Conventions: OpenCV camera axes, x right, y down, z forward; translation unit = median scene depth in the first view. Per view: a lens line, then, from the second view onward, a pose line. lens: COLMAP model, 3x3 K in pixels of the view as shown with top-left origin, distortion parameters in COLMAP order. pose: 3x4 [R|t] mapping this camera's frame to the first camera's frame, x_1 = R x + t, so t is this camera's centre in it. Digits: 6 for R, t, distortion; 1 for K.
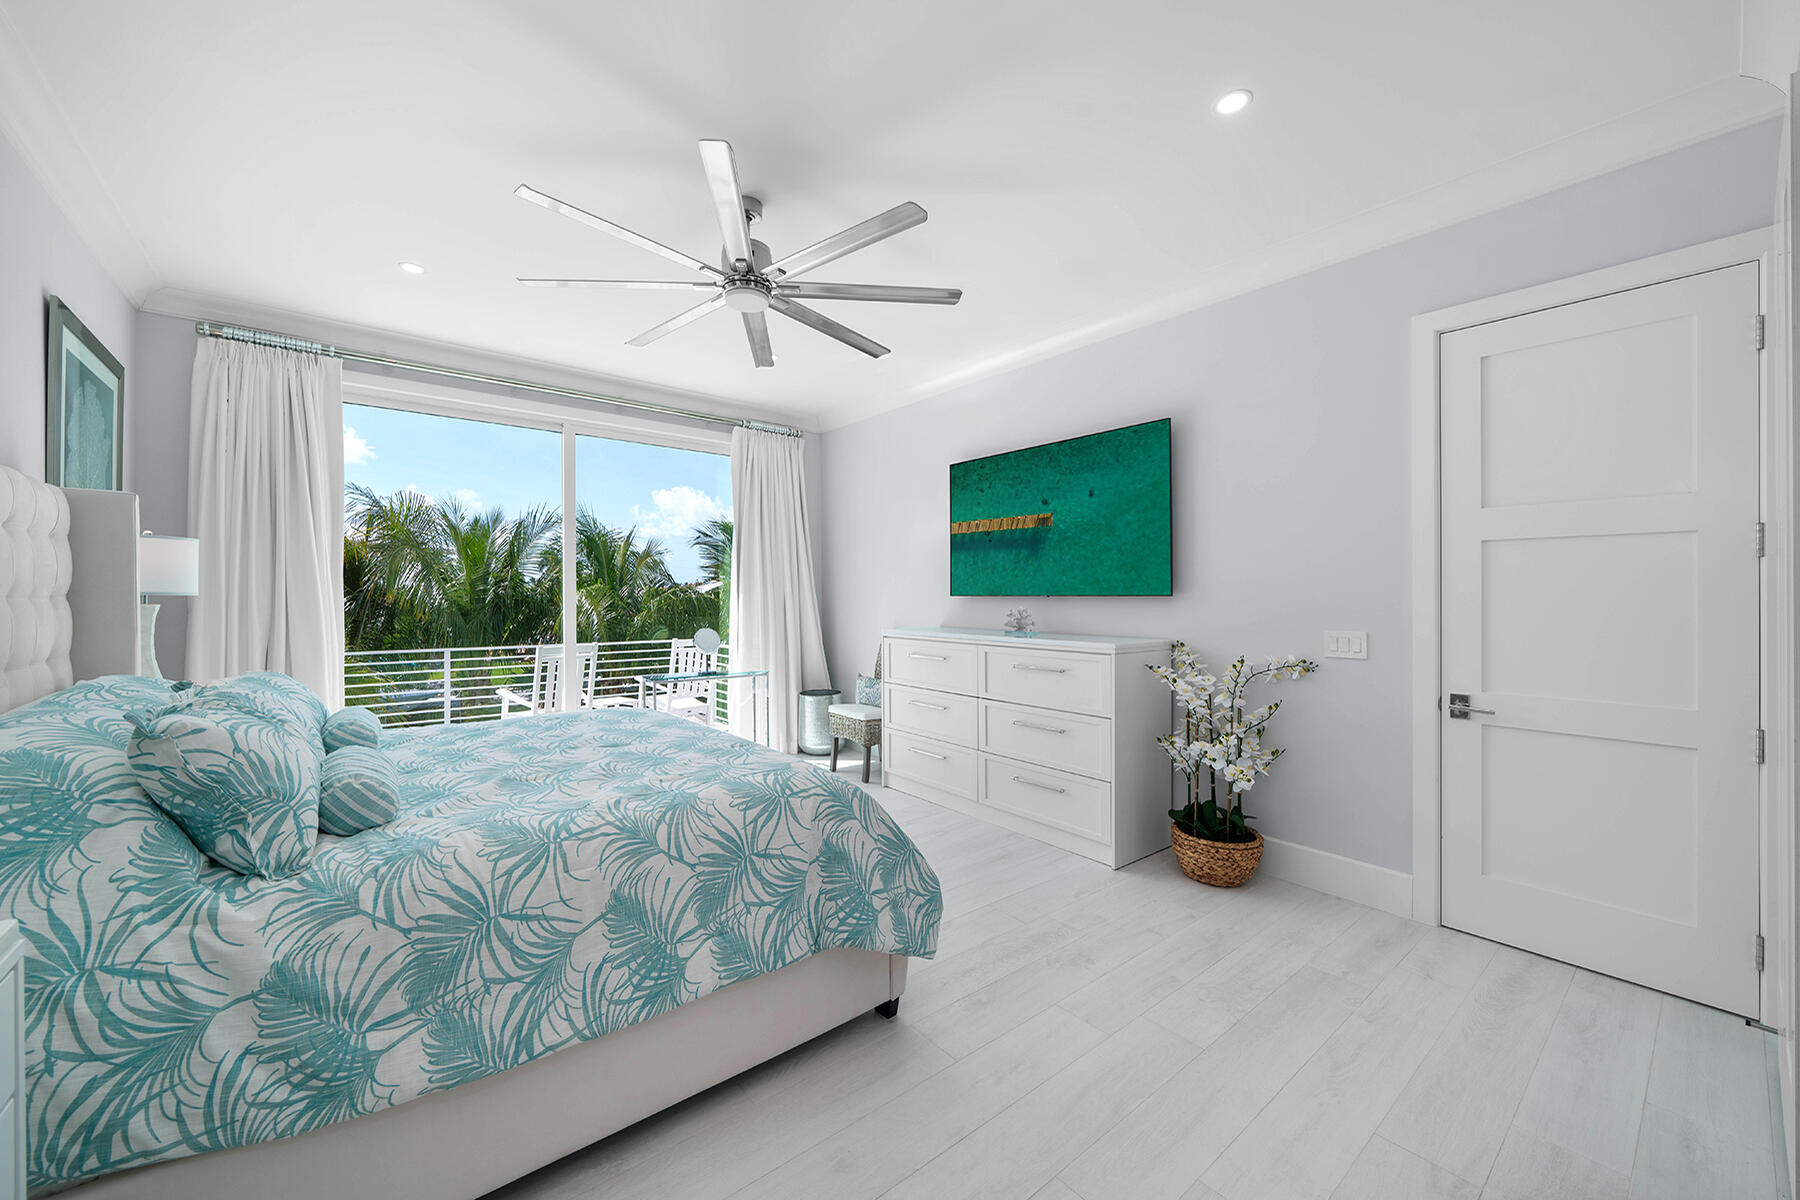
lens RADIAL K [[689.4, 0, 897.8], [0, 689.4, 601.5], [0, 0, 1]] dist [-0.000679, -0.000028]
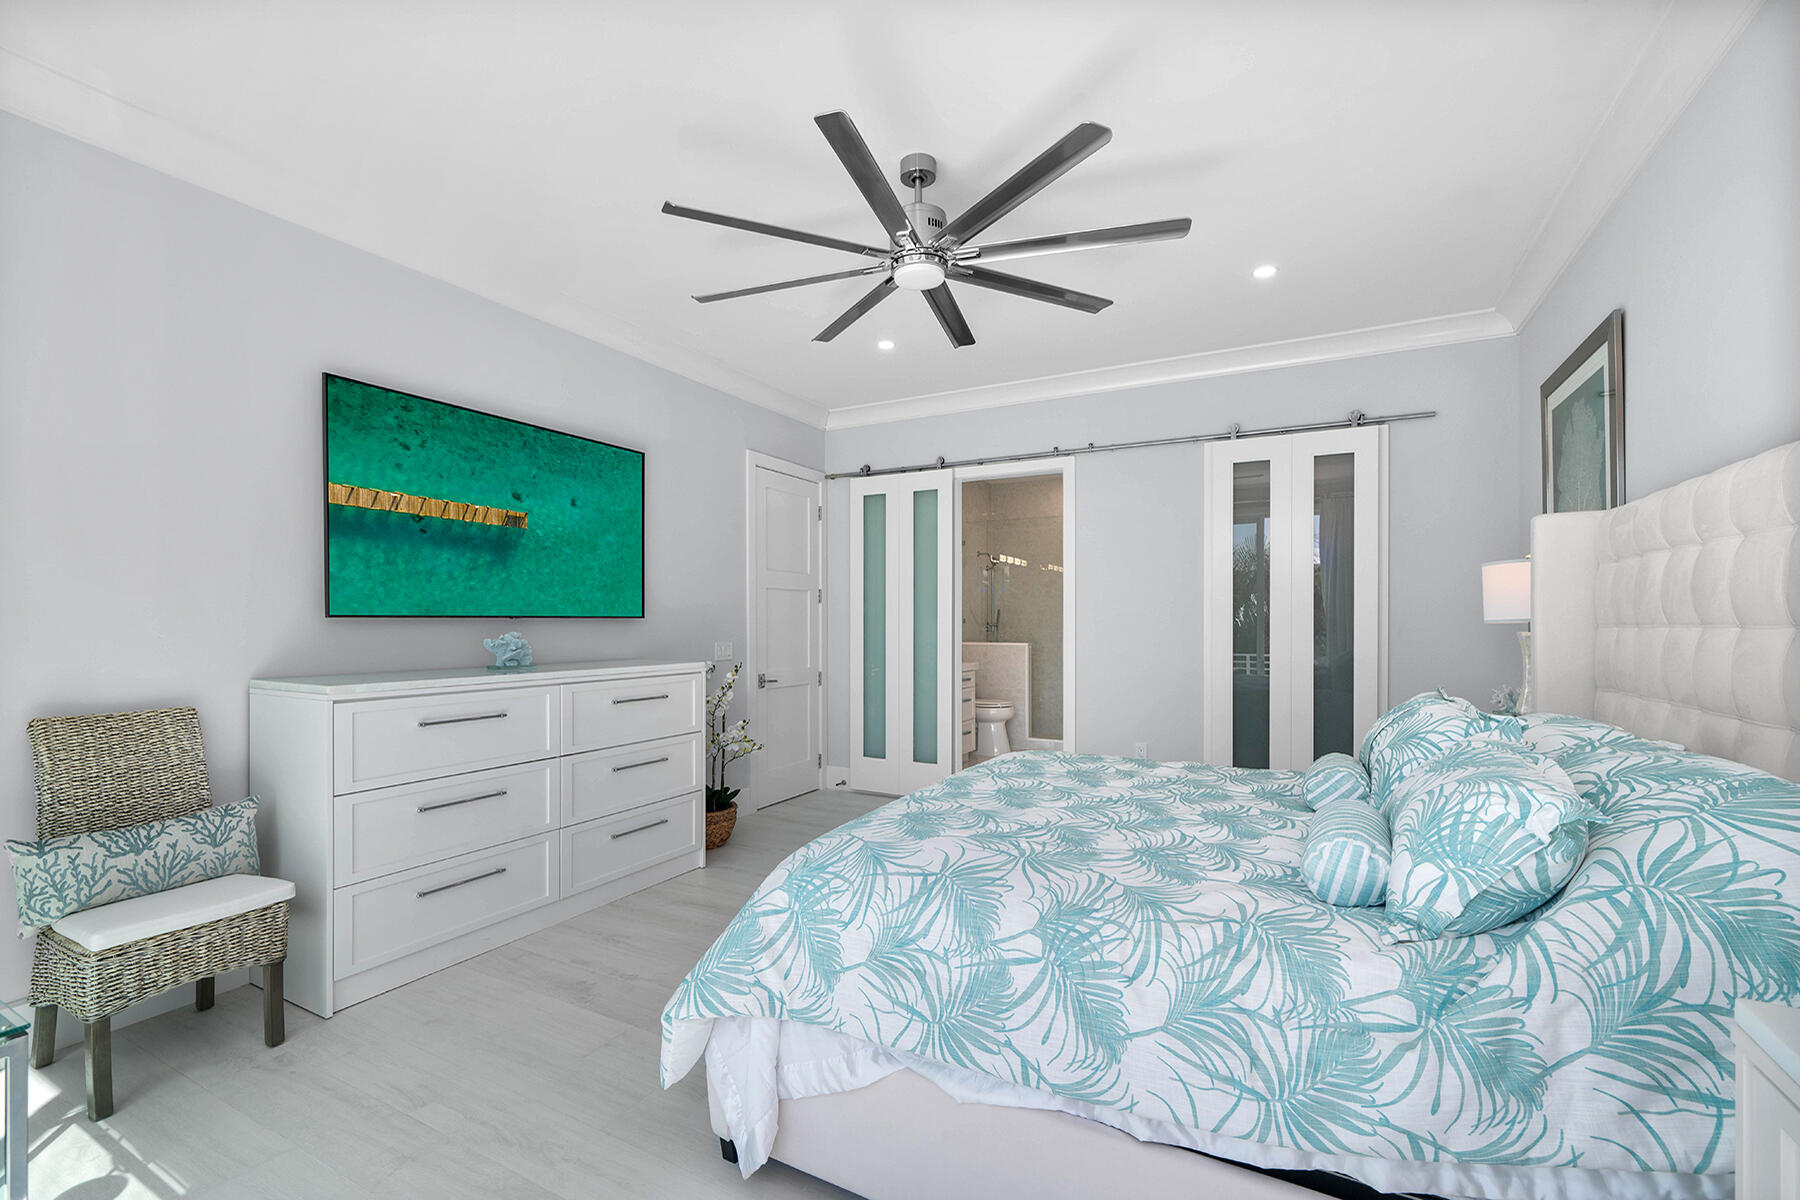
lens RADIAL K [[782.8, 0, 896.9], [0, 782.8, 608.6], [0, 0, 1]] dist [0.001678, 0.000088]
pose [[-0.387382, 0.004569, 0.921908, -0.746392], [-0.006268, 0.999952, -0.007589, -0.014002], [-0.921898, -0.008718, -0.387335, 0.927838]]
